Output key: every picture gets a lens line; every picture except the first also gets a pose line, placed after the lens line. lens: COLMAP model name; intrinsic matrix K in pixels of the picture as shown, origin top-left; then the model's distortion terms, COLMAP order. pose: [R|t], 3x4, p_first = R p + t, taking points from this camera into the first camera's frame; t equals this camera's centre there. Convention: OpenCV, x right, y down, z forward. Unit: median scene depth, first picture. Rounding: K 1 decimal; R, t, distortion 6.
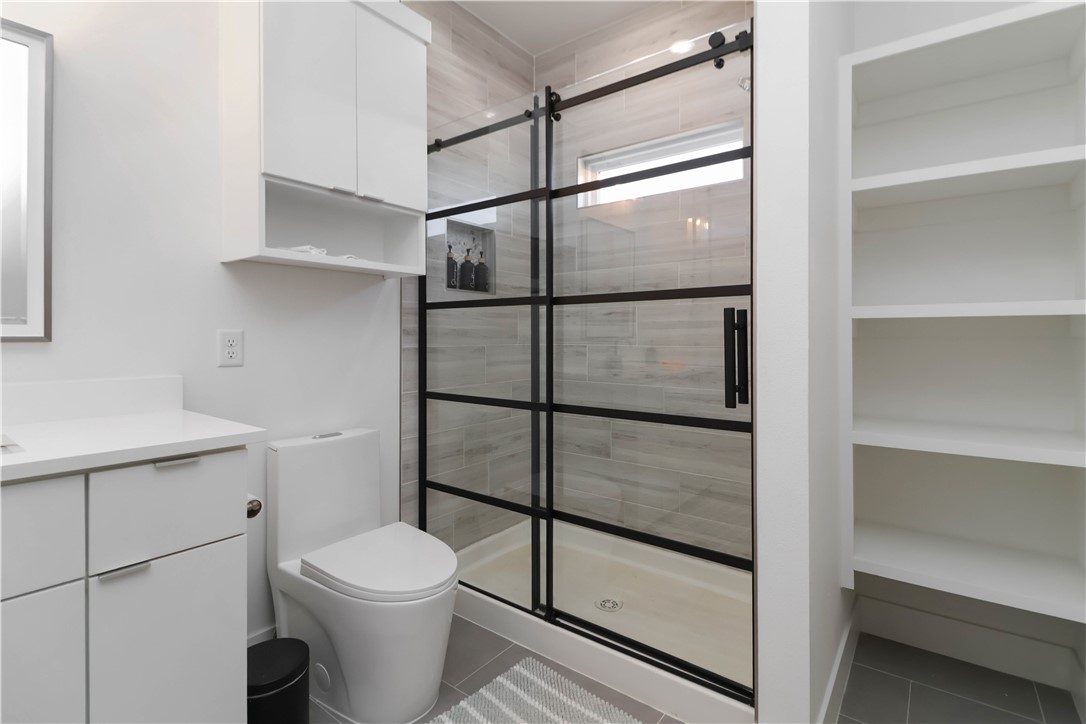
lens RADIAL K [[494.1, 0, 555.0], [0, 494.1, 339.0], [0, 0, 1]] dist [0.004503, -0.007211]
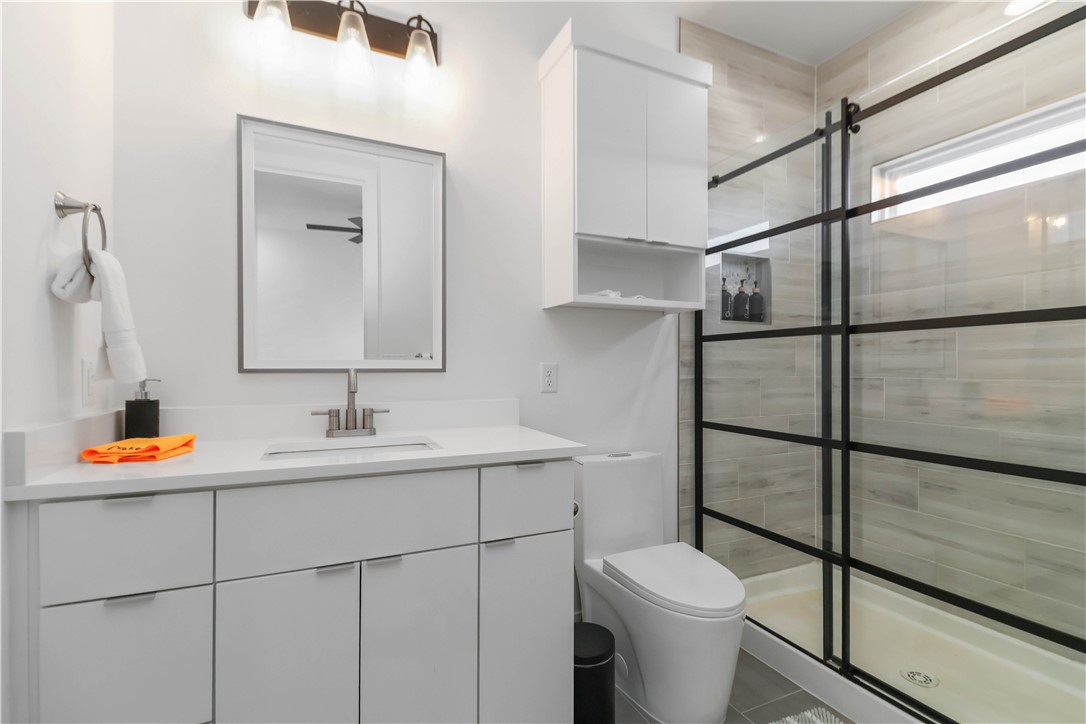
lens RADIAL K [[494.1, 0, 539.6], [0, 494.1, 368.6], [0, 0, 1]] dist [0.004503, -0.007211]
pose [[0.883252, 0.002028, -0.468894, -0.081645], [-0.002602, 0.999996, -0.000576, -0.002765], [0.468891, 0.001728, 0.883254, -0.081413]]
